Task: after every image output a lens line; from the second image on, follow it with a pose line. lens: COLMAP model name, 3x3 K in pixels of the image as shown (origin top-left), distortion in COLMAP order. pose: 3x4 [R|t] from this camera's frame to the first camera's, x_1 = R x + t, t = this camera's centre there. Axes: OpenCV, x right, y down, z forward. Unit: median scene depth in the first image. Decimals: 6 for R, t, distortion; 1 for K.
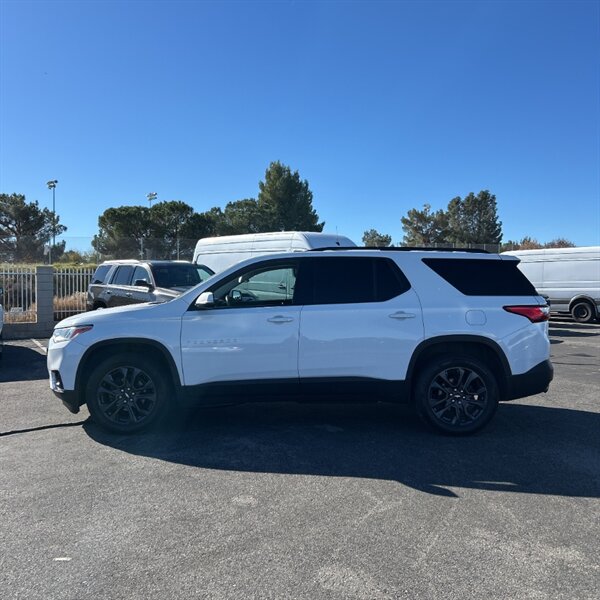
lens RADIAL K [[604.2, 0, 297.3], [0, 604.2, 296.6], [0, 0, 1]] dist [0.021832, 0.000000]
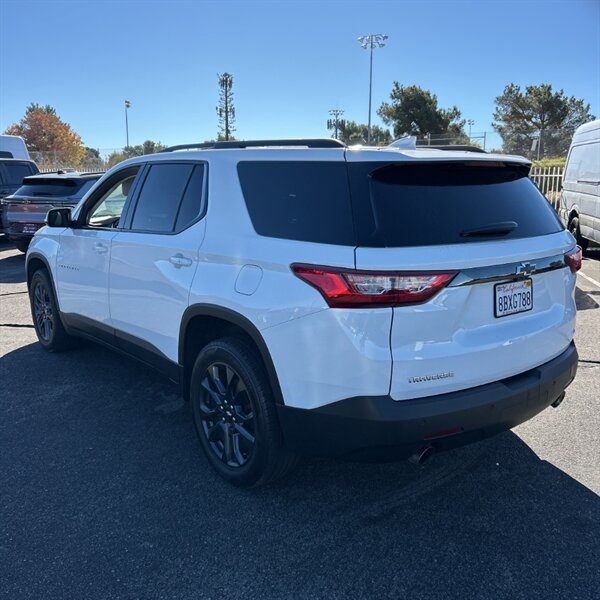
lens RADIAL K [[604.2, 0, 296.0], [0, 604.2, 301.1], [0, 0, 1]] dist [0.021832, 0.000000]
pose [[0.623744, 0.155202, -0.766065, 0.067200], [-0.018067, 0.982689, 0.184379, -0.003983], [0.781420, -0.101165, 0.615750, 0.066938]]
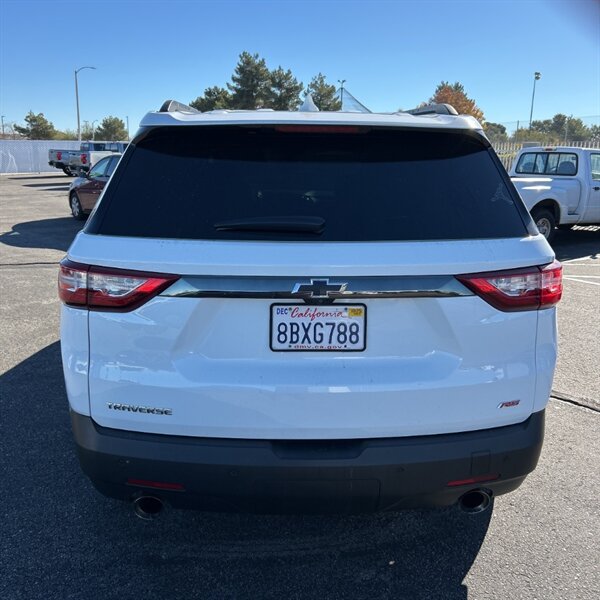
lens RADIAL K [[604.2, 0, 298.7], [0, 604.2, 300.7], [0, 0, 1]] dist [0.021832, 0.000000]
pose [[0.040071, 0.237299, -0.970610, 0.072692], [-0.032290, 0.971190, 0.236108, -0.004839], [0.998675, 0.021880, 0.046579, 0.110553]]
